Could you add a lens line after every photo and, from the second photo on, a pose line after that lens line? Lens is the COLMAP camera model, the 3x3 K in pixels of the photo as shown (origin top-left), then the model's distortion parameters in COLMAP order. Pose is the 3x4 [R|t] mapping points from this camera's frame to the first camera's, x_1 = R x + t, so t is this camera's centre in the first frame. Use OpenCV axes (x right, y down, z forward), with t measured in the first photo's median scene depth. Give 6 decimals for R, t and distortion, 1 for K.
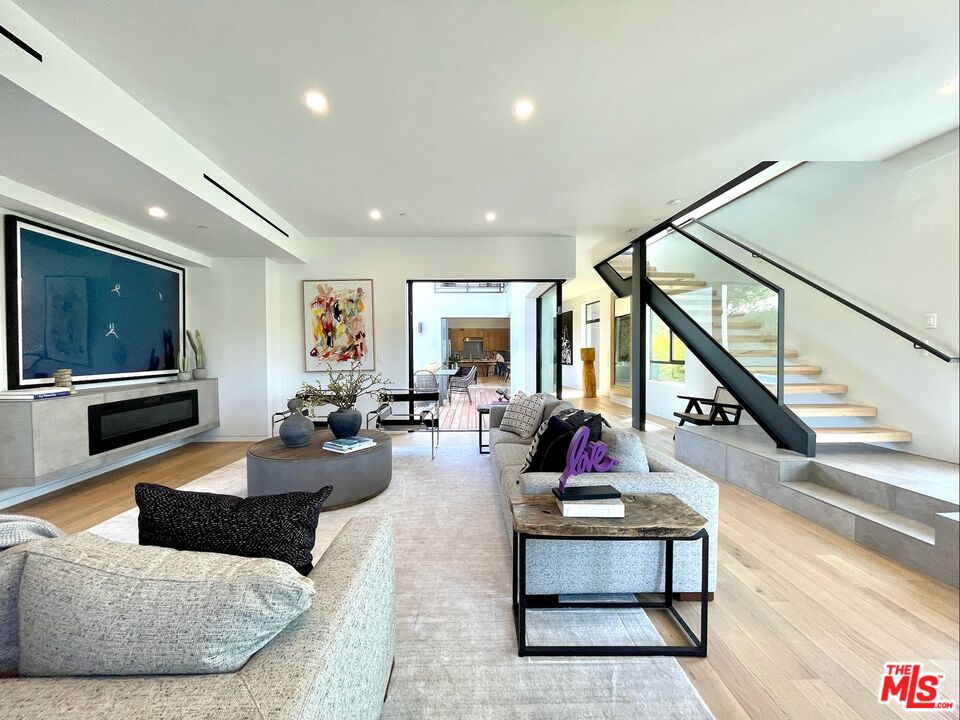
lens RADIAL K [[387.3, 0, 477.5], [0, 387.3, 359.3], [0, 0, 1]] dist [-0.007645, 0.002377]
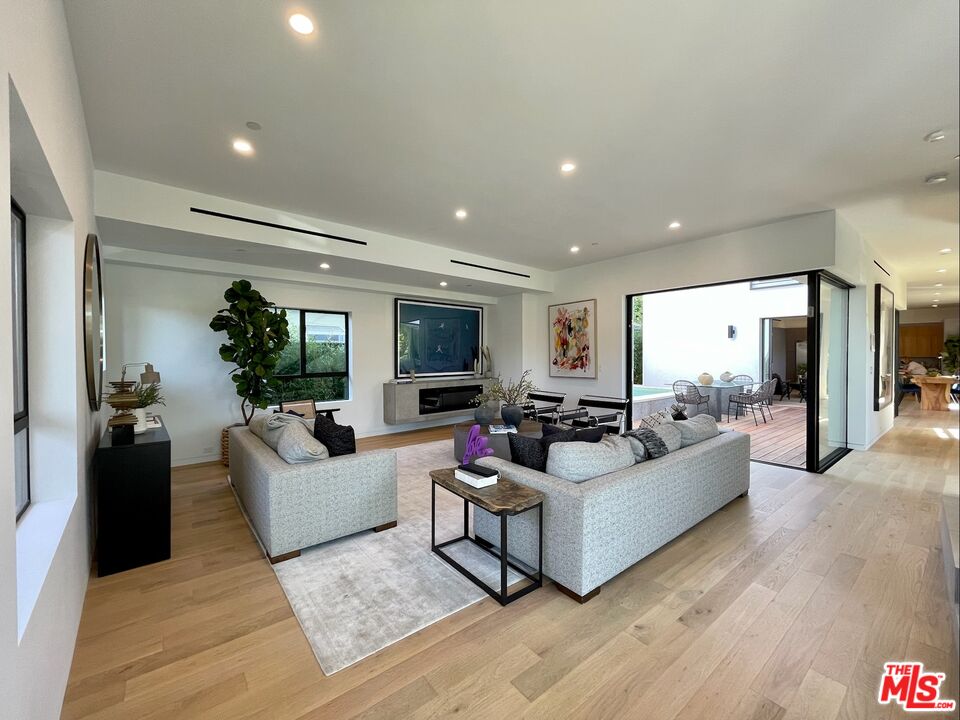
lens RADIAL K [[387.3, 0, 482.7], [0, 387.3, 358.9], [0, 0, 1]] dist [-0.007645, 0.002377]
pose [[0.616517, 0.011921, -0.787251, 0.433520], [-0.017498, 0.999846, 0.001437, -0.024497], [0.787147, 0.012890, 0.616631, 0.028044]]
